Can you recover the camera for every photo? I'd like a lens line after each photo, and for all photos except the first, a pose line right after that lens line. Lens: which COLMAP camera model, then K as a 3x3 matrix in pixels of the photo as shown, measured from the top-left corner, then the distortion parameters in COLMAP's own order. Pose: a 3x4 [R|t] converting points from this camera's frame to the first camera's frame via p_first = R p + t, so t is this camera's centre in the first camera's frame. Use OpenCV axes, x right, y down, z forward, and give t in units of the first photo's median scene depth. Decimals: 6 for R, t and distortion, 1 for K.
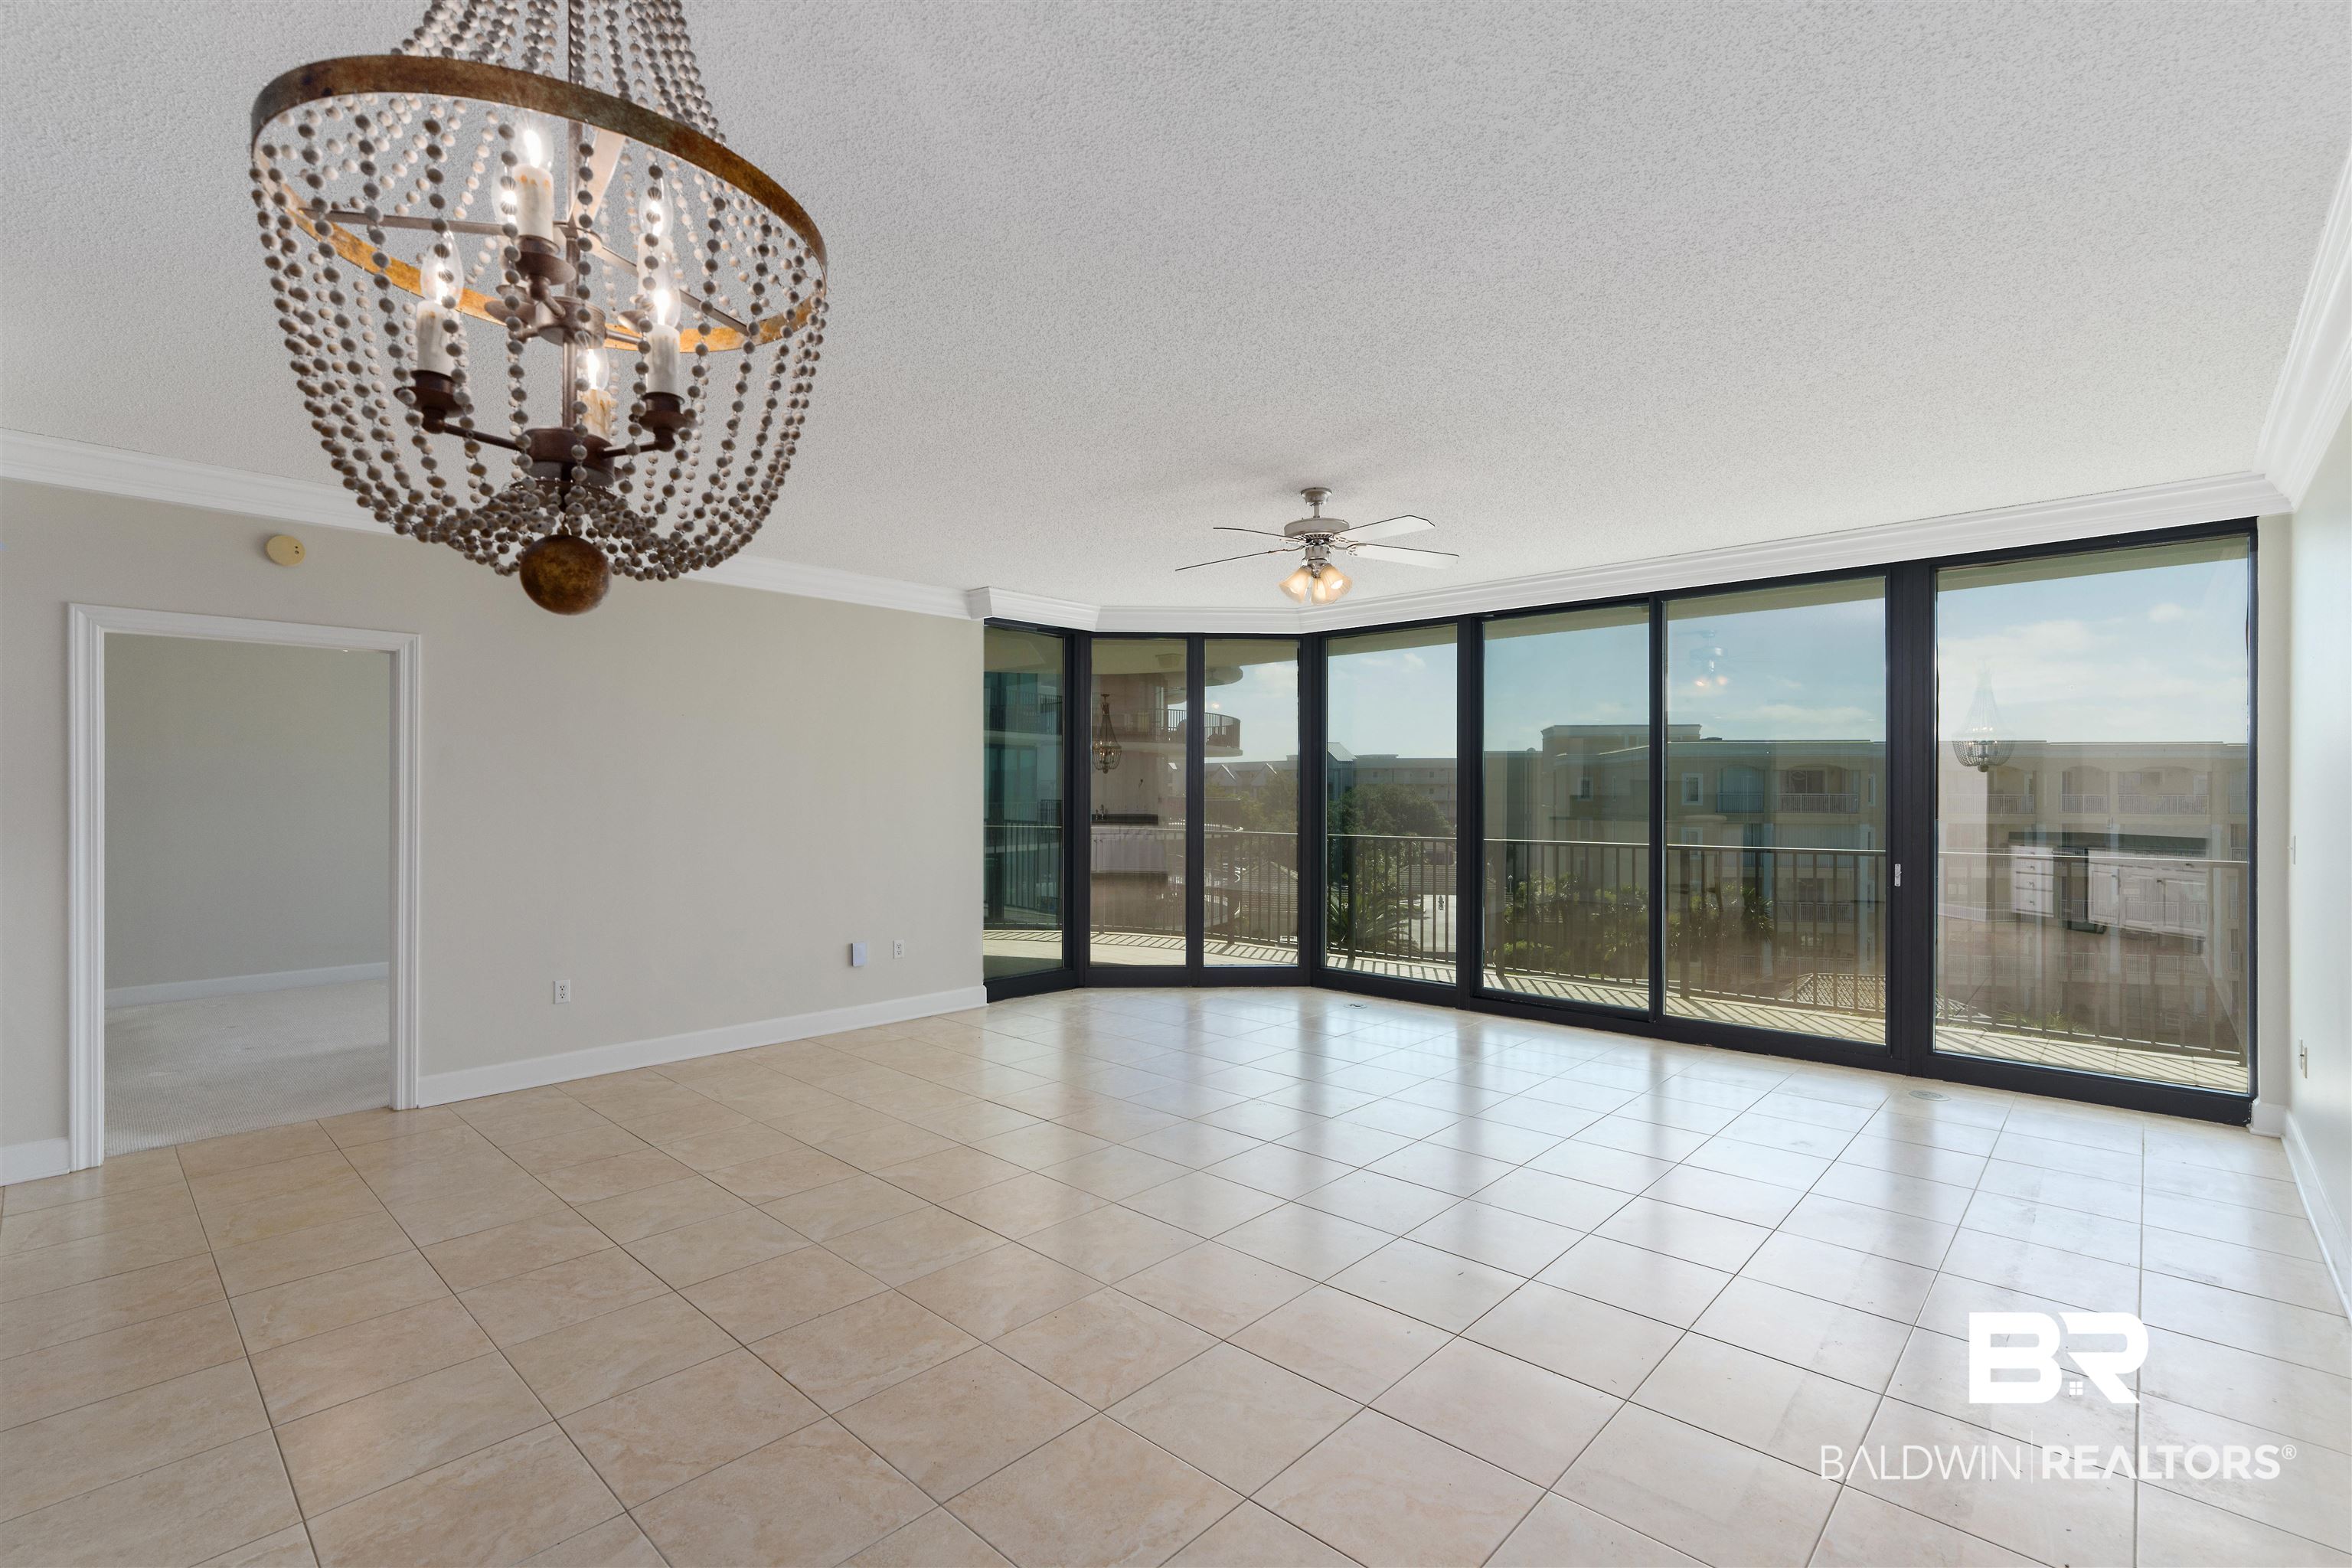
lens RADIAL K [[1053.0, 0, 1176.0], [0, 1053.0, 784.0], [0, 0, 1]] dist [-0.000688, -0.000084]
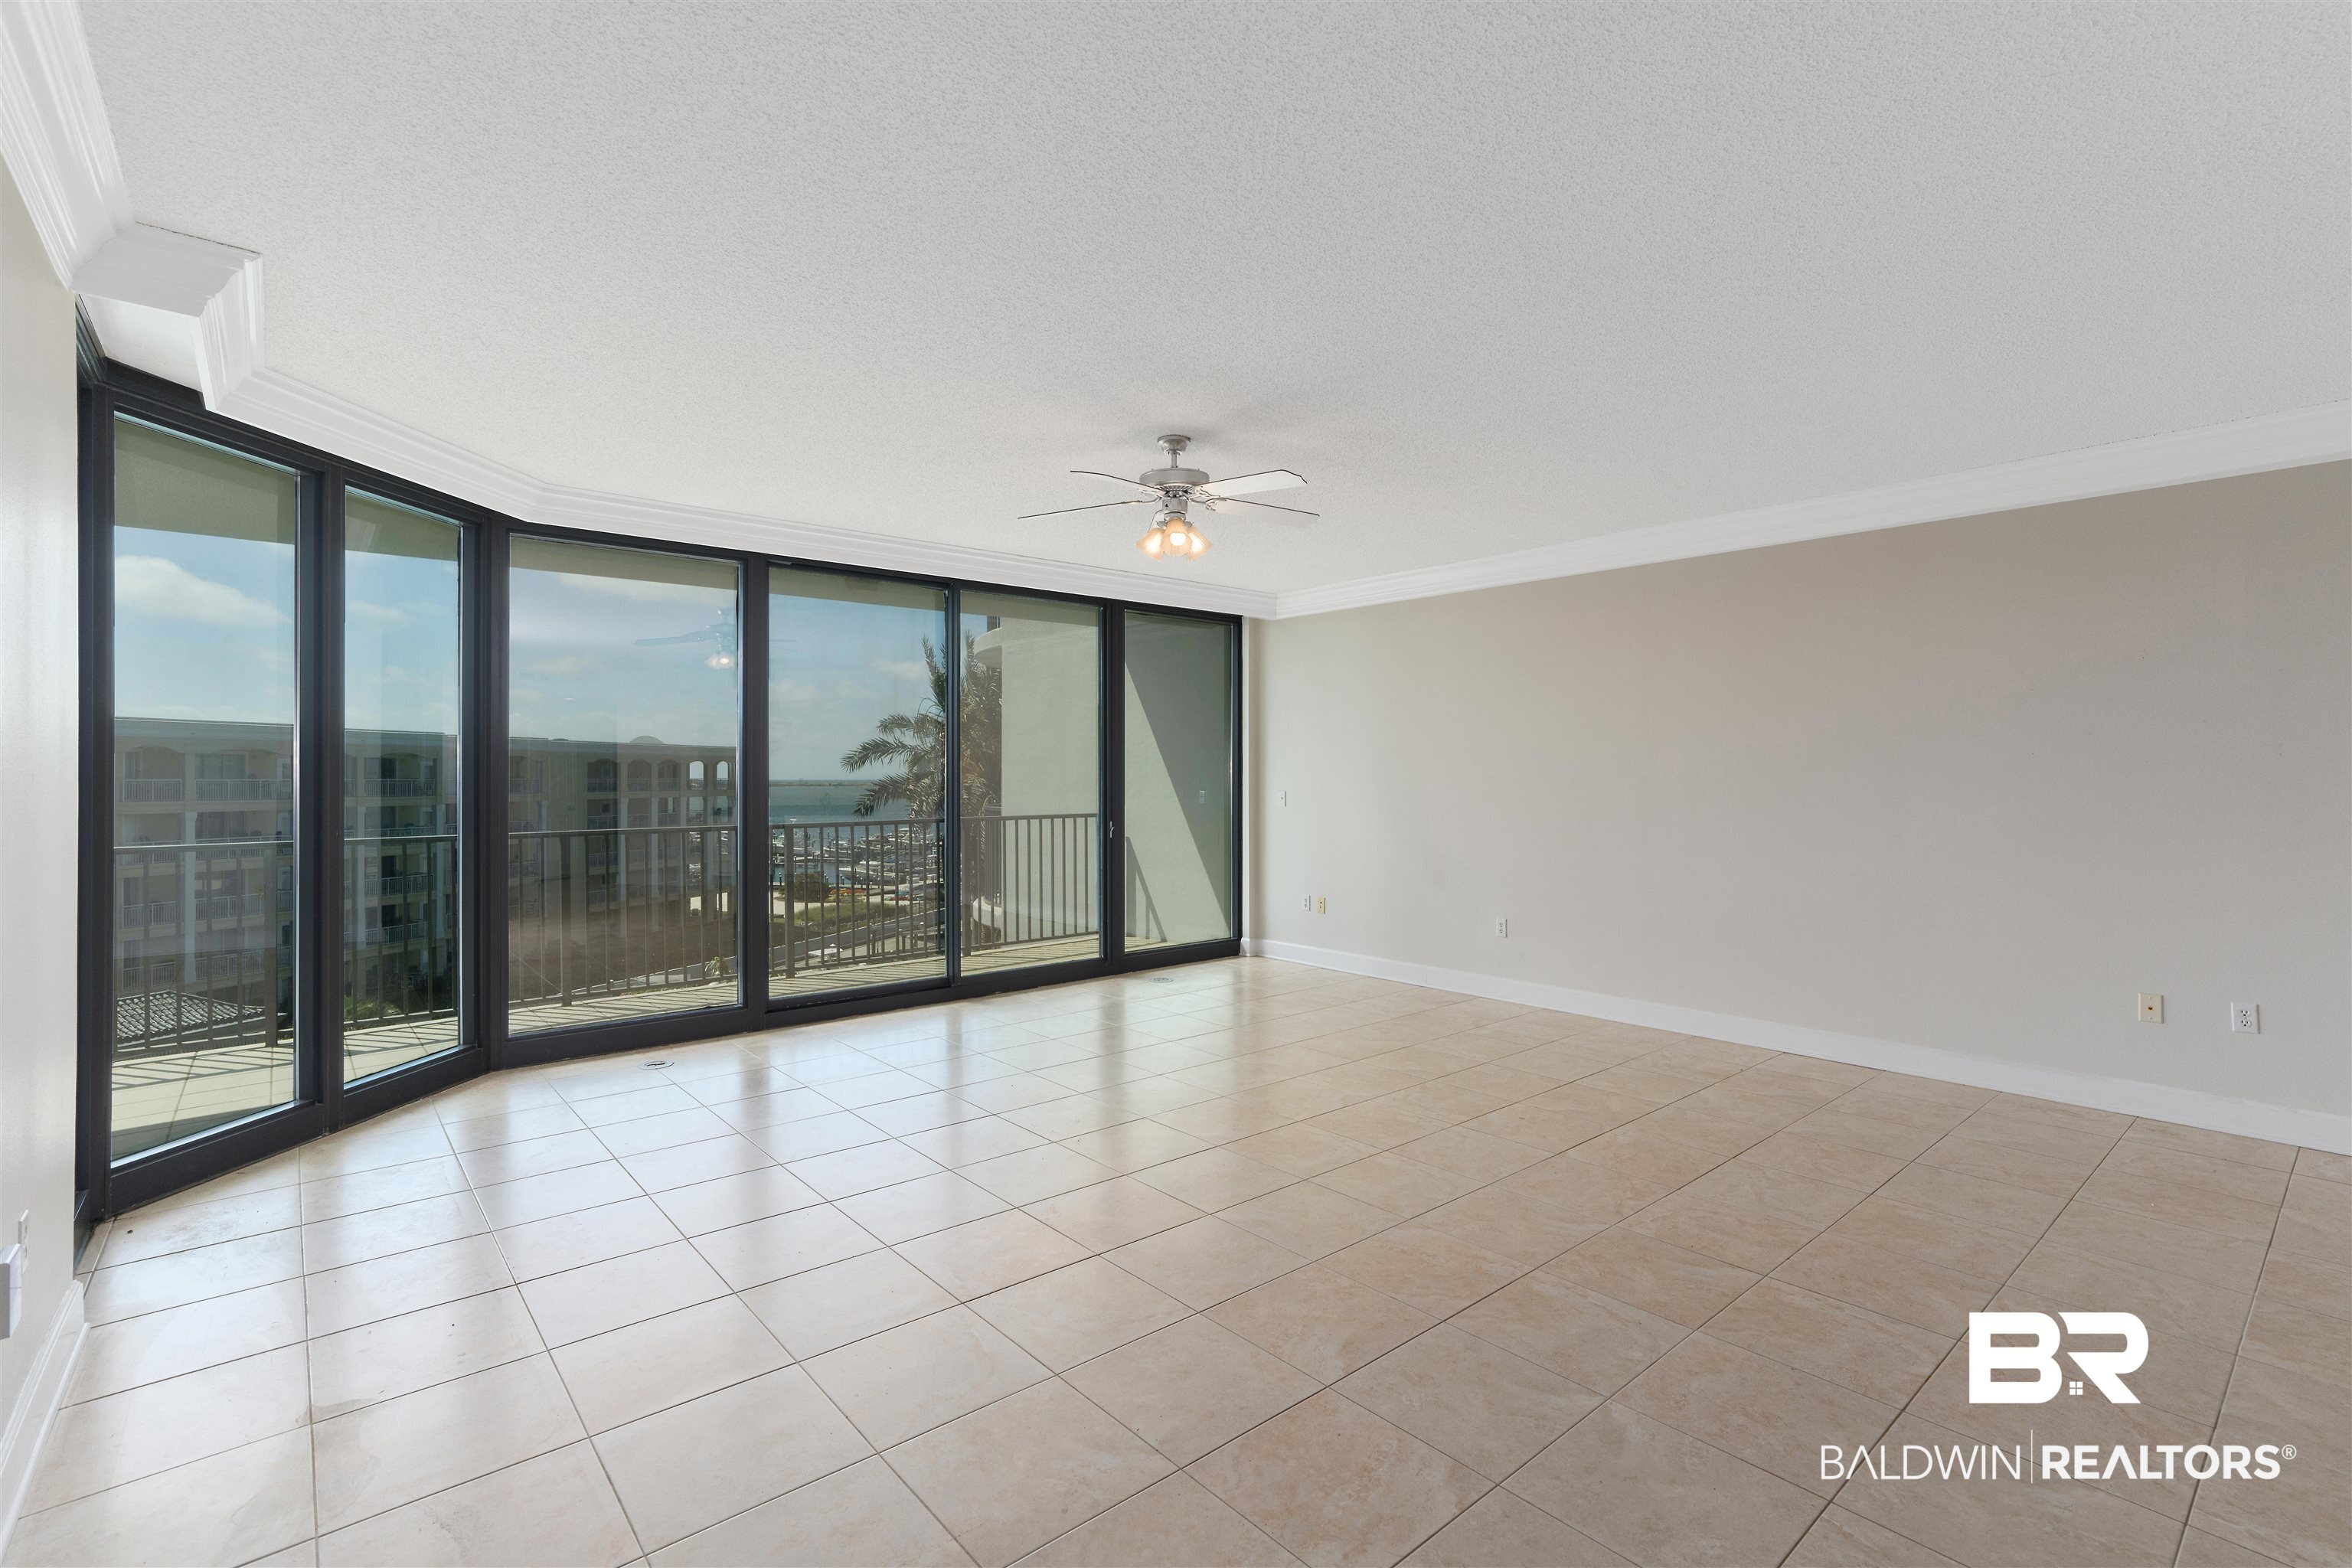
lens RADIAL K [[1059.7, 0, 1176.0], [0, 1059.7, 784.0], [0, 0, 1]] dist [0.001652, 0.000700]
pose [[0.116239, -0.012081, 0.993148, -0.766695], [0.000294, 0.999926, 0.012129, 0.012552], [-0.993221, -0.001118, 0.116234, 0.860985]]
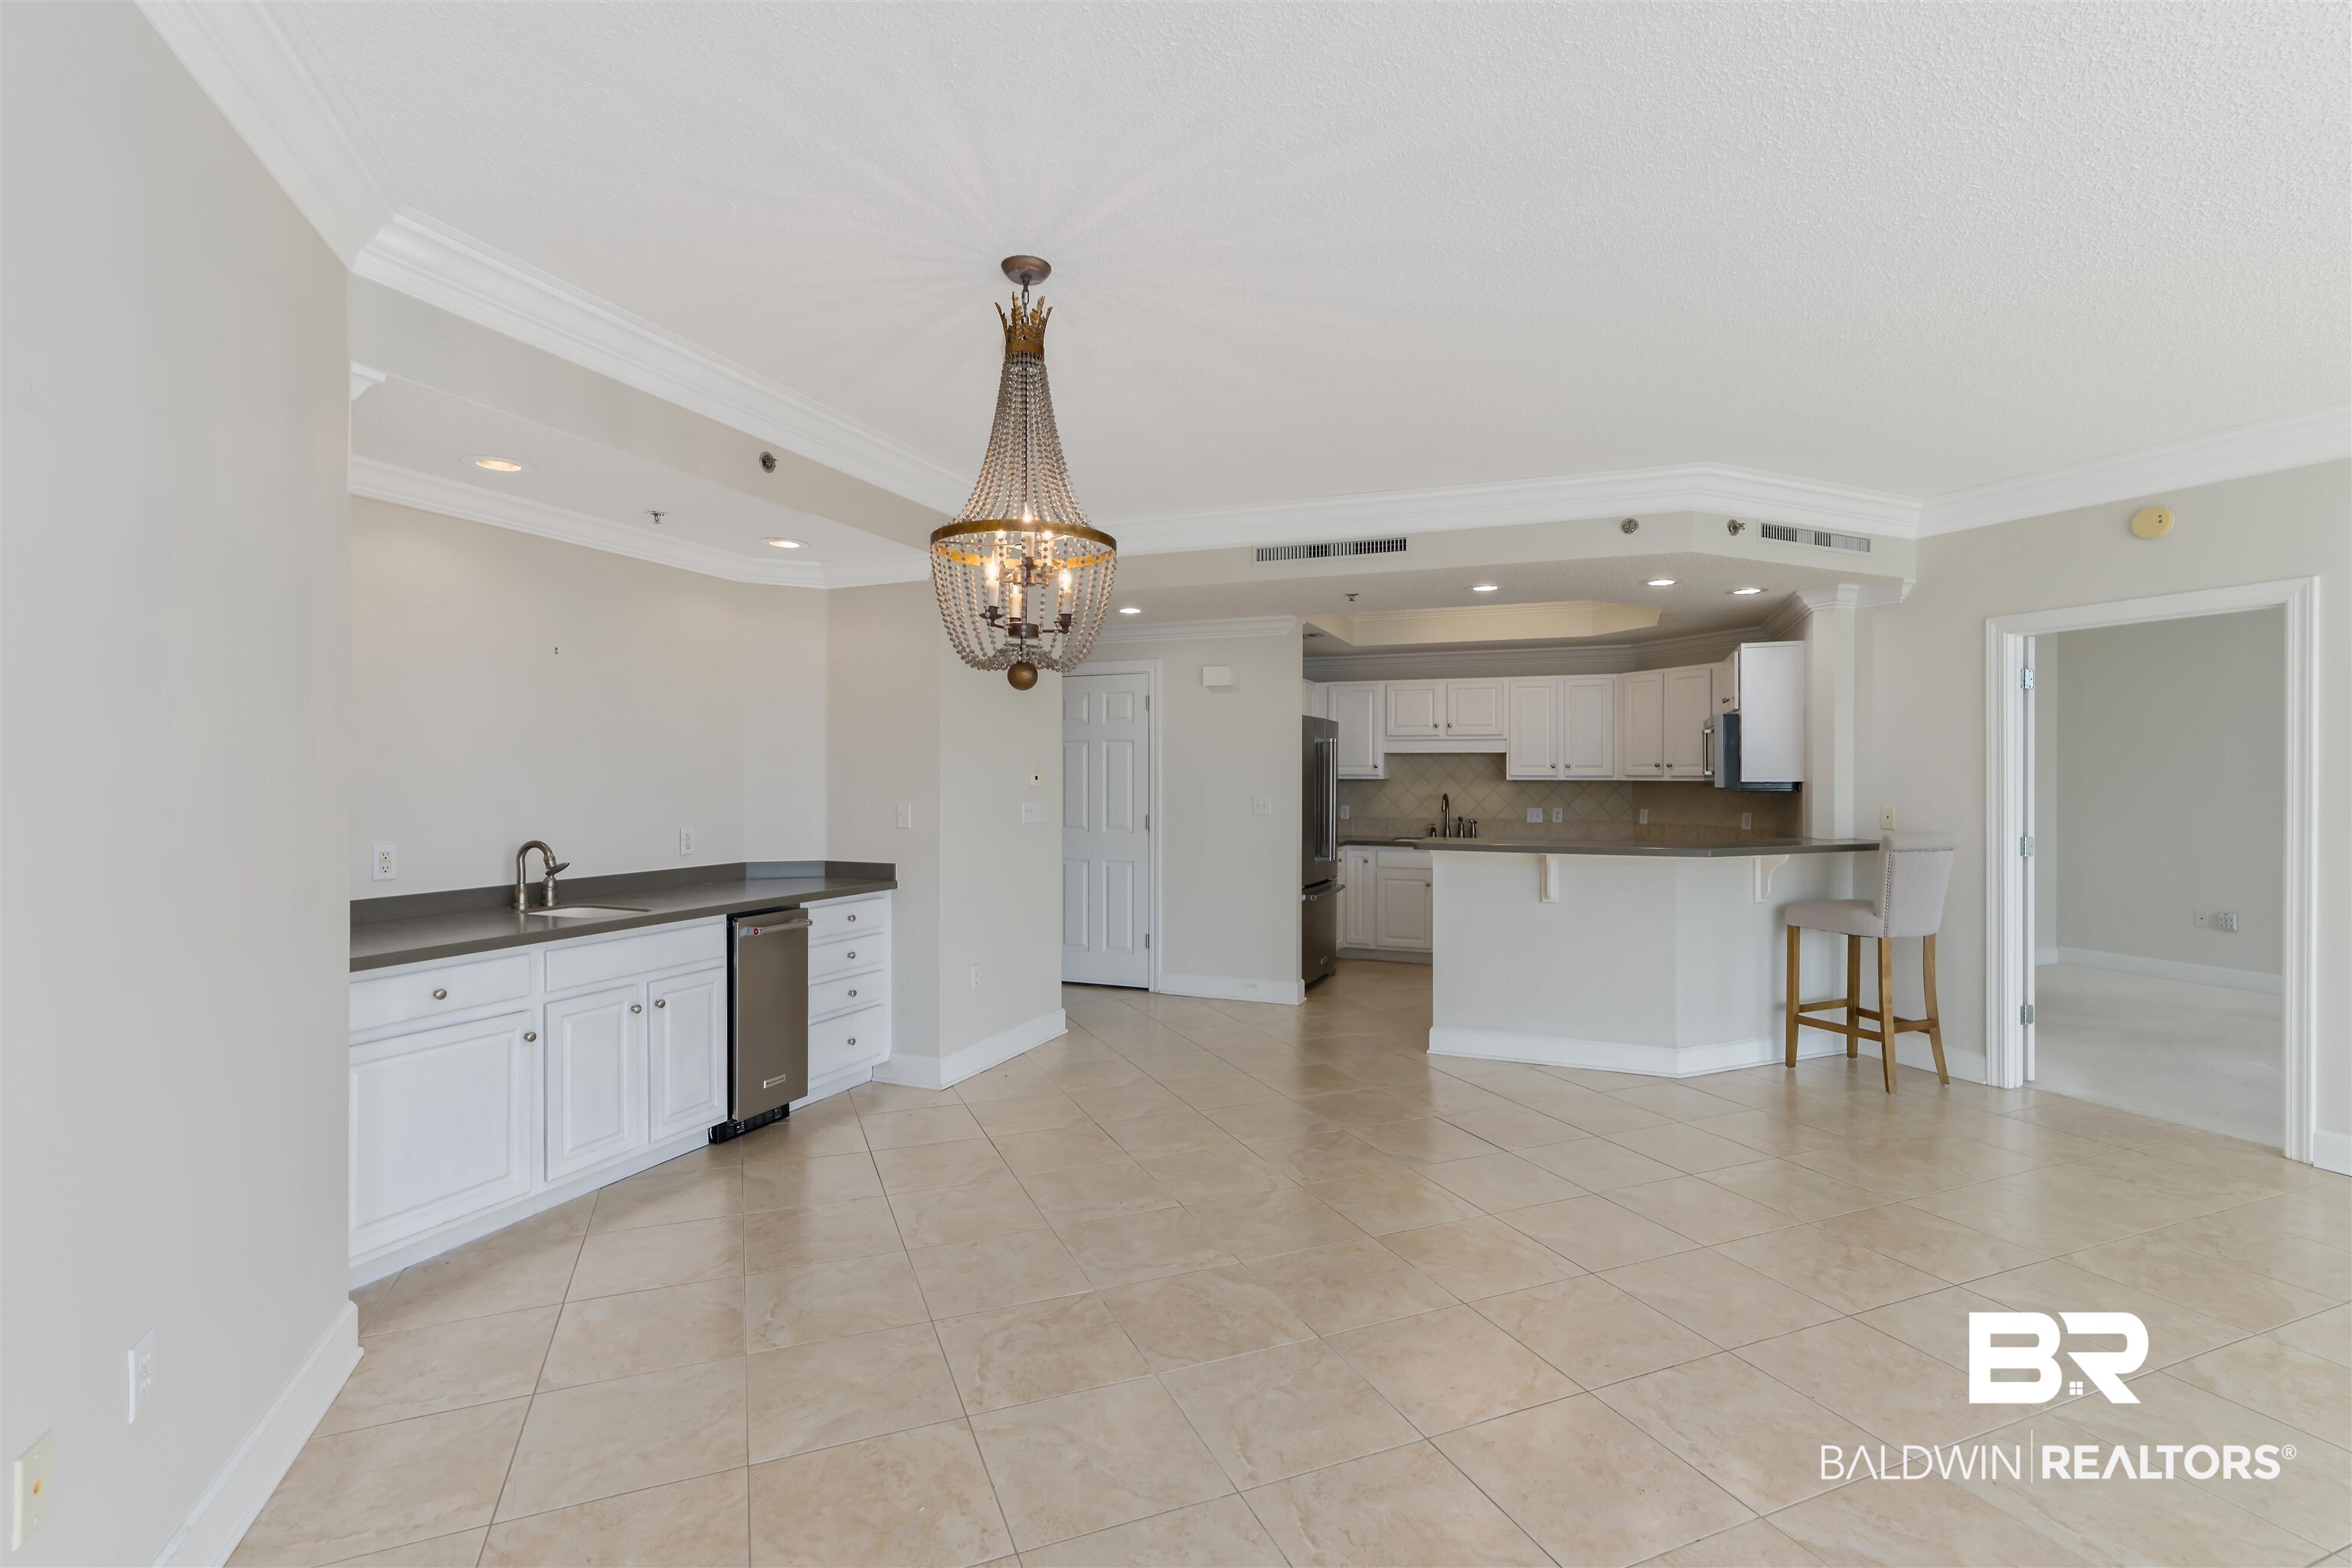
lens RADIAL K [[1059.7, 0, 1176.0], [0, 1059.7, 784.0], [0, 0, 1]] dist [0.001652, 0.000700]
pose [[-0.404959, -0.001336, -0.914334, 0.375141], [-0.004025, 0.999992, 0.000321, 0.020512], [0.914326, 0.003810, -0.404961, 0.543036]]
